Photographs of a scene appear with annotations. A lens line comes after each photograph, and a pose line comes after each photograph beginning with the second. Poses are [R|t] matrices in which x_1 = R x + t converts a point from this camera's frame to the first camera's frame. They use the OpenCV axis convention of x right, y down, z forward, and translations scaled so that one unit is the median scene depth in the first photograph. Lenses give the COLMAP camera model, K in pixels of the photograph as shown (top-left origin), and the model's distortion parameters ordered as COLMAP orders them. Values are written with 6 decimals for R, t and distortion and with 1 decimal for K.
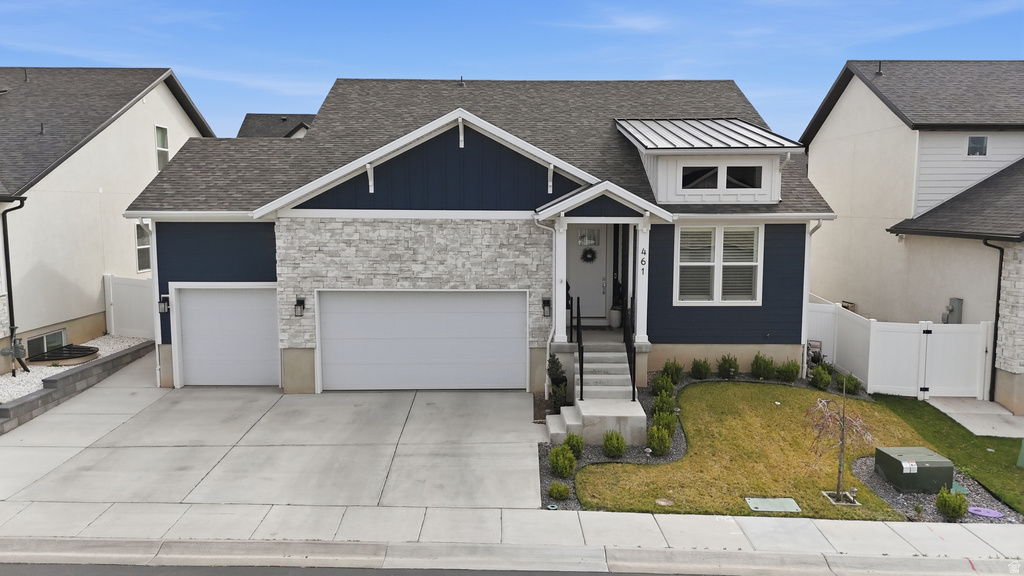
lens RADIAL K [[754.5, 0, 512.0], [0, 754.5, 288.0], [0, 0, 1]] dist [0.087662, -0.092866]
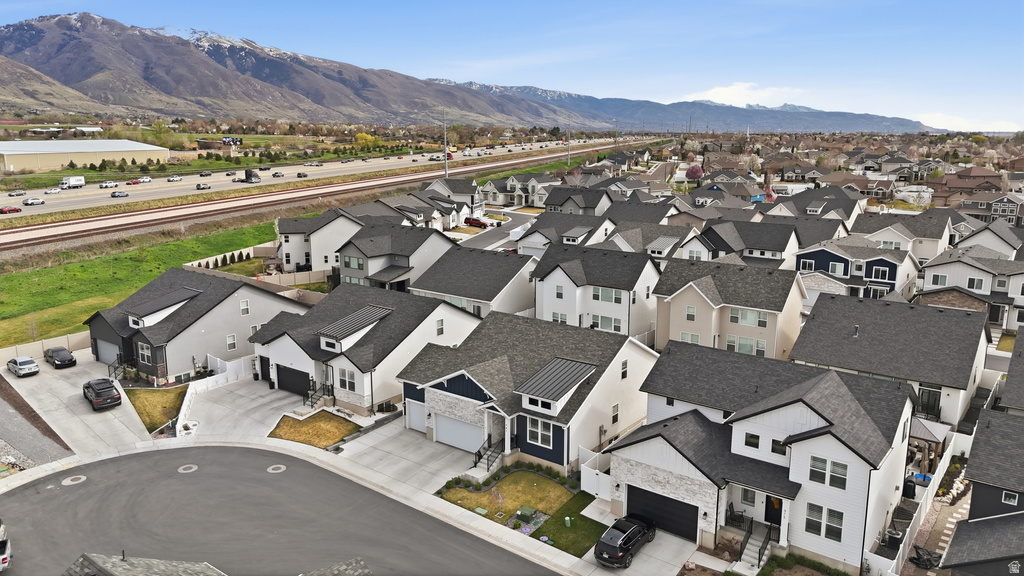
lens RADIAL K [[754.5, 0, 512.0], [0, 754.5, 288.0], [0, 0, 1]] dist [0.087662, -0.092866]
pose [[0.788255, 0.125551, -0.602404, 1.931276], [-0.066677, 0.990627, 0.119216, -0.947570], [0.611725, -0.053806, 0.789238, -1.360182]]
